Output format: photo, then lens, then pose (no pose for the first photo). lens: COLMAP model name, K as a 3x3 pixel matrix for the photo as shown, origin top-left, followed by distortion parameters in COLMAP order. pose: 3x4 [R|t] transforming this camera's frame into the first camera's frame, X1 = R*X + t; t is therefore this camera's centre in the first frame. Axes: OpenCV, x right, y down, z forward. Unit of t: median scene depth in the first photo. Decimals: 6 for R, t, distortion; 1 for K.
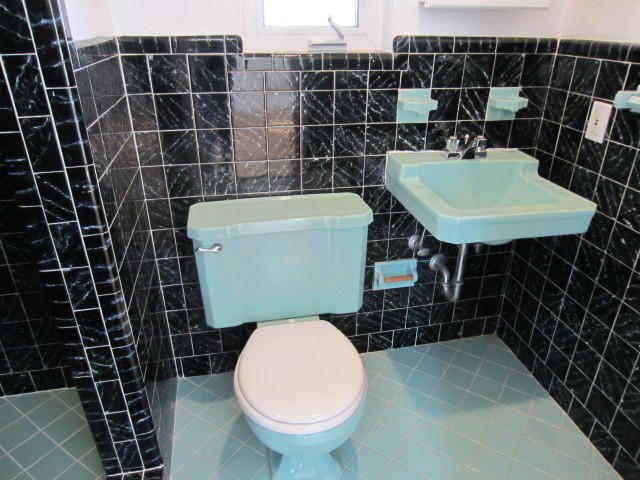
lens RADIAL K [[453.0, 0, 321.5], [0, 453.0, 239.5], [0, 0, 1]] dist [-0.033672, 0.008856]
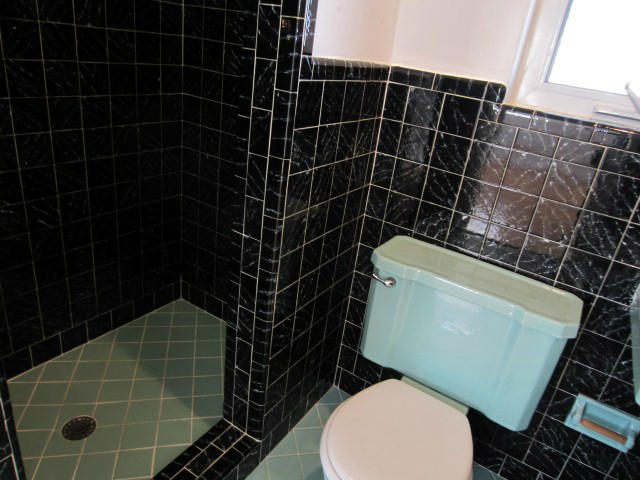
lens RADIAL K [[453.0, 0, 321.5], [0, 453.0, 239.5], [0, 0, 1]] dist [-0.033672, 0.008856]
pose [[0.708624, 0.368052, -0.601988, 0.212970], [-0.422473, 0.904657, 0.055791, -0.054601], [0.565127, 0.214789, 0.796553, 0.111476]]
